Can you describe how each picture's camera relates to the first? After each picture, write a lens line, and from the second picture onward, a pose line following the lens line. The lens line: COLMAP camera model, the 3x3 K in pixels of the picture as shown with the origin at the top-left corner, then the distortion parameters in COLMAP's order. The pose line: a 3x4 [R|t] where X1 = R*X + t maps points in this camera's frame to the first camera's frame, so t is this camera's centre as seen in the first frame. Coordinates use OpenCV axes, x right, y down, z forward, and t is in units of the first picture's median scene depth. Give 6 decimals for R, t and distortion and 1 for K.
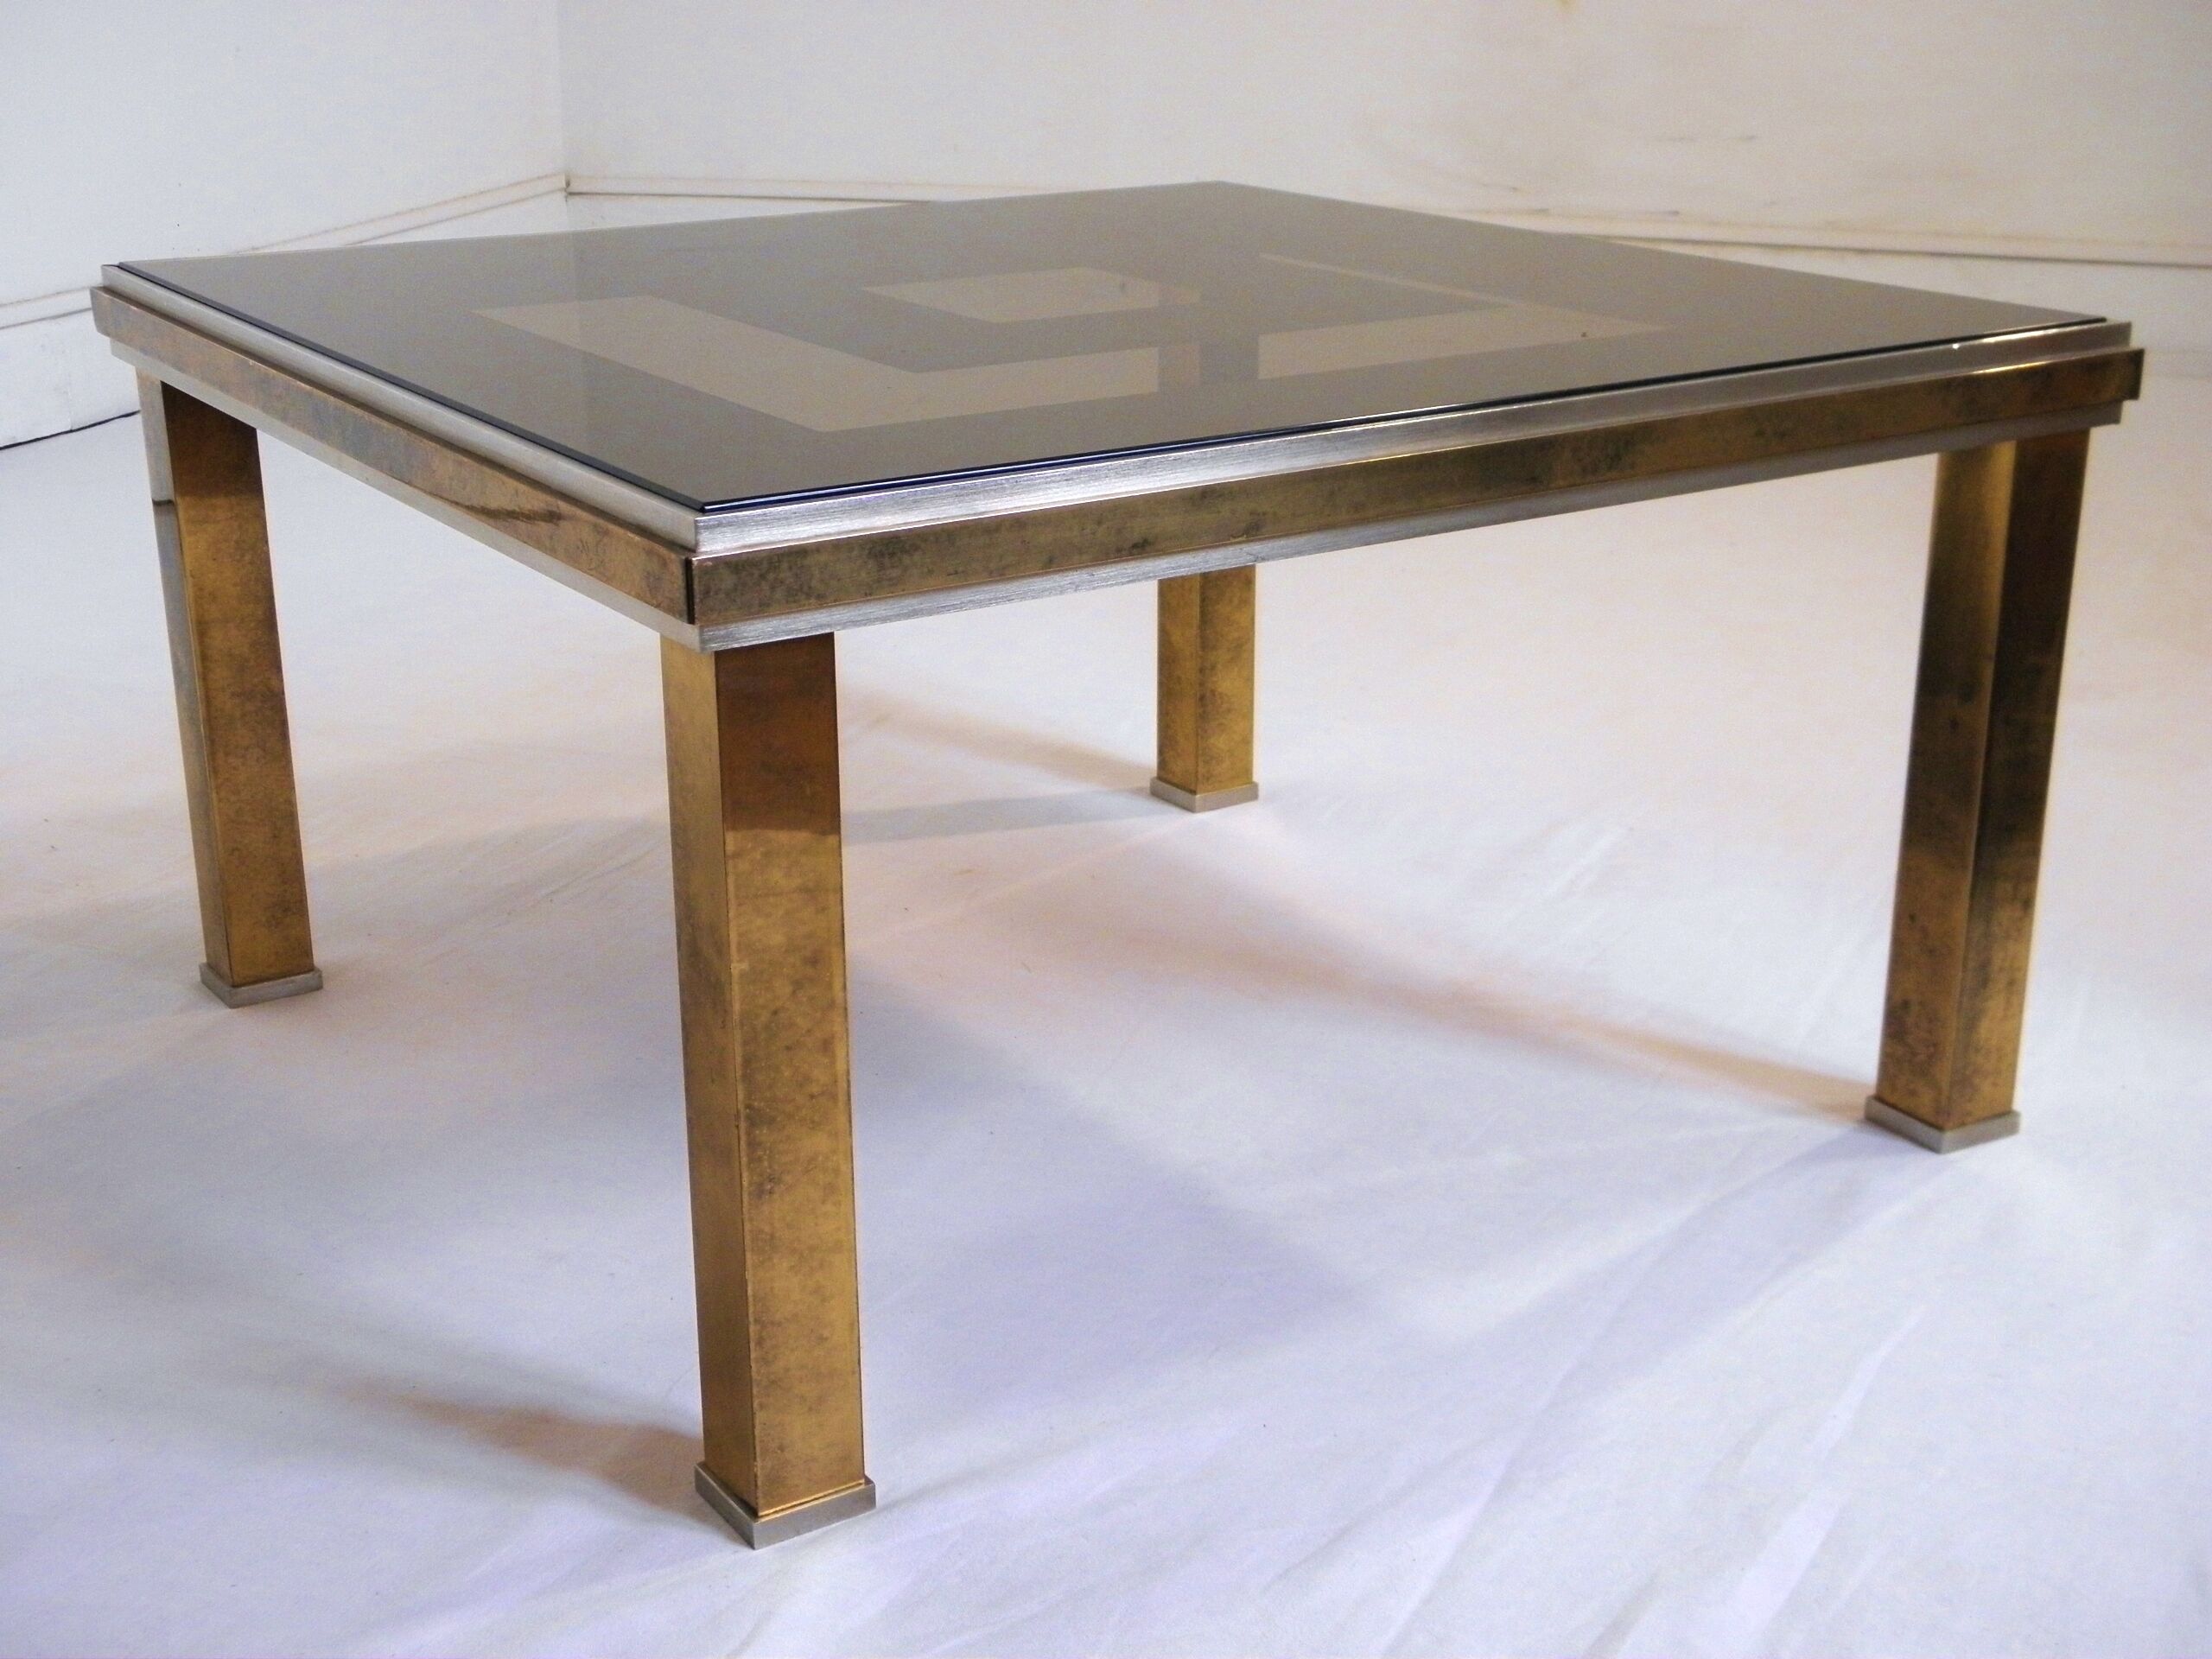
lens RADIAL K [[2824.7, 0, 1106.0], [0, 2824.7, 829.5], [0, 0, 1]] dist [0.006737, 0.008581]
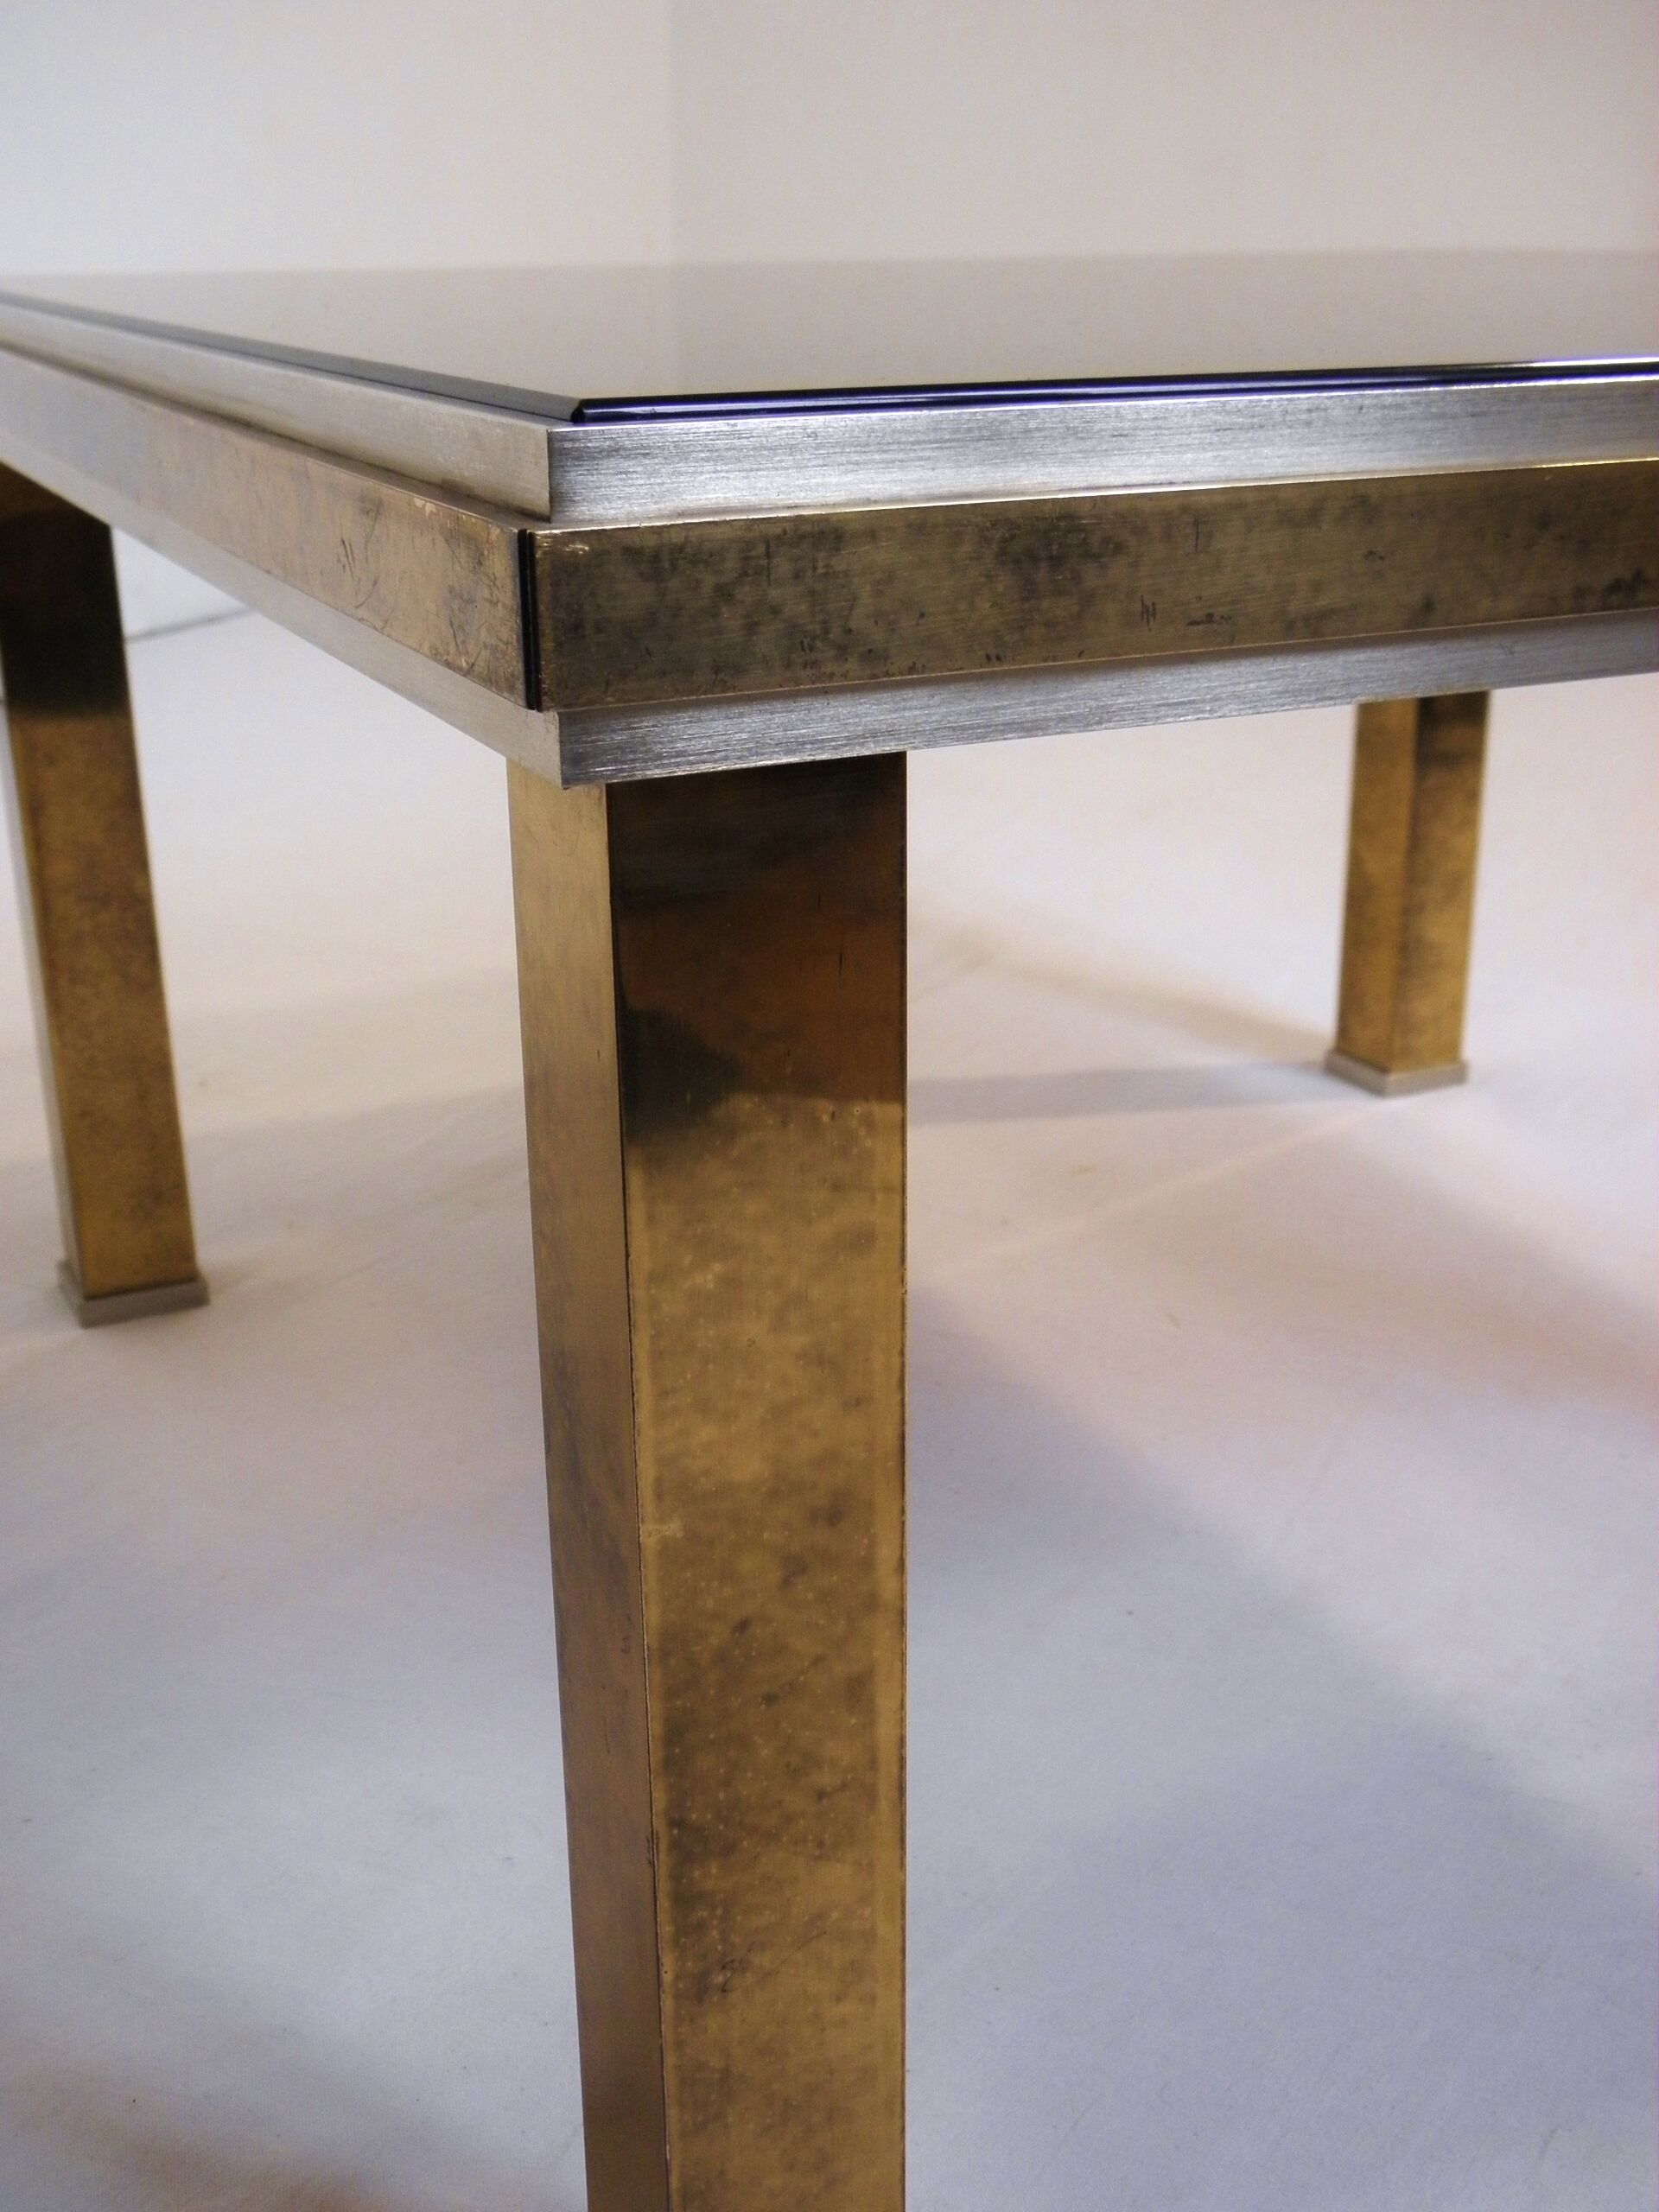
lens RADIAL K [[2455.7, 0, 829.5], [0, 2455.7, 1106.0], [0, 0, 1]] dist [-0.072881, -0.003153]
pose [[0.990308, 0.041395, -0.132579, -0.055064], [-0.038576, 0.998973, 0.023768, -0.025646], [0.133427, -0.018423, 0.990887, 0.612496]]
